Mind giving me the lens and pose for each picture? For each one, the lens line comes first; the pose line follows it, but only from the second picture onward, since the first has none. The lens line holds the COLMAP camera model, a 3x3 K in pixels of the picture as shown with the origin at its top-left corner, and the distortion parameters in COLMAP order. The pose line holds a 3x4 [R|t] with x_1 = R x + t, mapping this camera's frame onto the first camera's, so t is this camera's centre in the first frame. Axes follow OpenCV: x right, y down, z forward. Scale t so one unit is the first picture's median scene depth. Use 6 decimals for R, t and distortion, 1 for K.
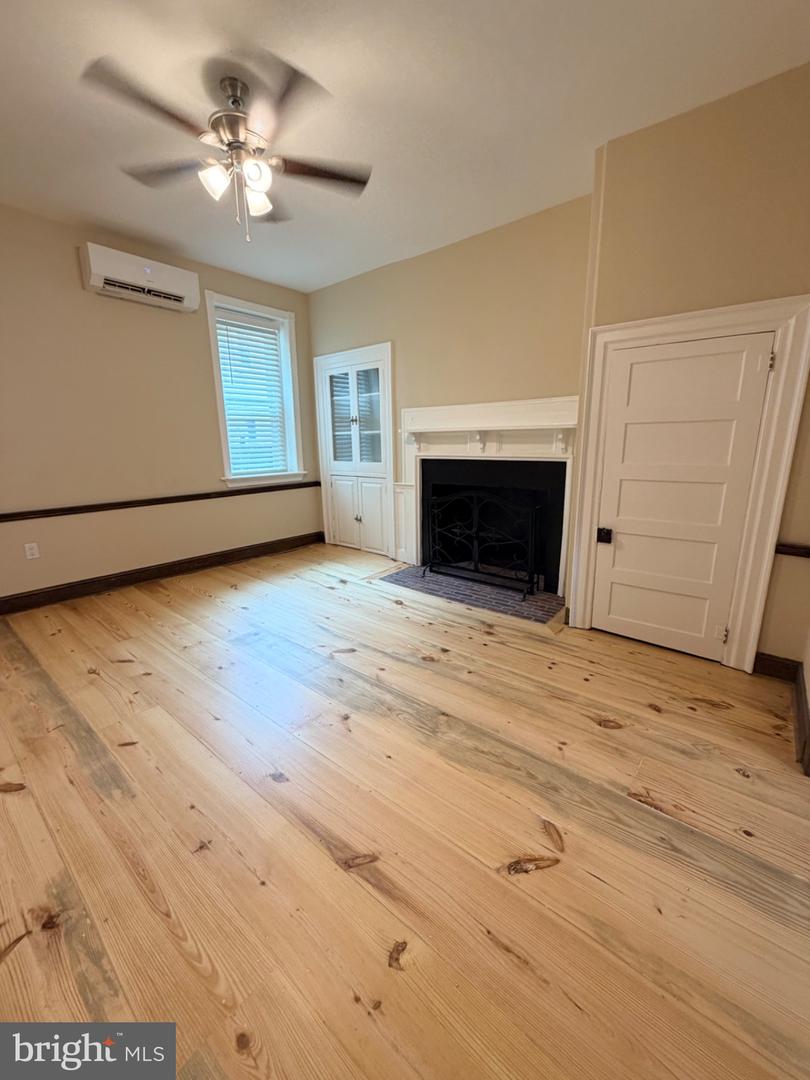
lens RADIAL K [[433.3, 0, 404.3], [0, 433.3, 538.8], [0, 0, 1]] dist [-0.001434, 0.001056]
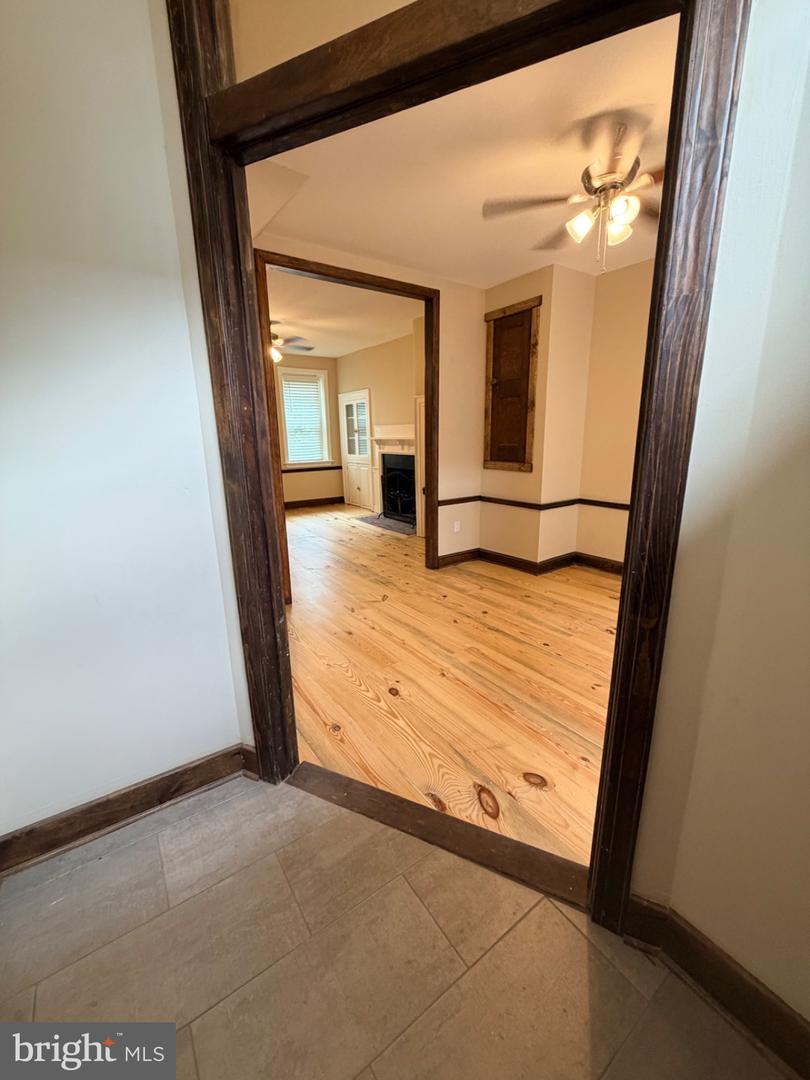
lens RADIAL K [[433.3, 0, 404.1], [0, 433.3, 539.2], [0, 0, 1]] dist [-0.001434, 0.001056]
pose [[0.965892, 0.058524, -0.252245, 0.733386], [-0.053690, 0.998219, 0.026010, 0.144305], [0.253318, -0.011580, 0.967314, -0.882231]]
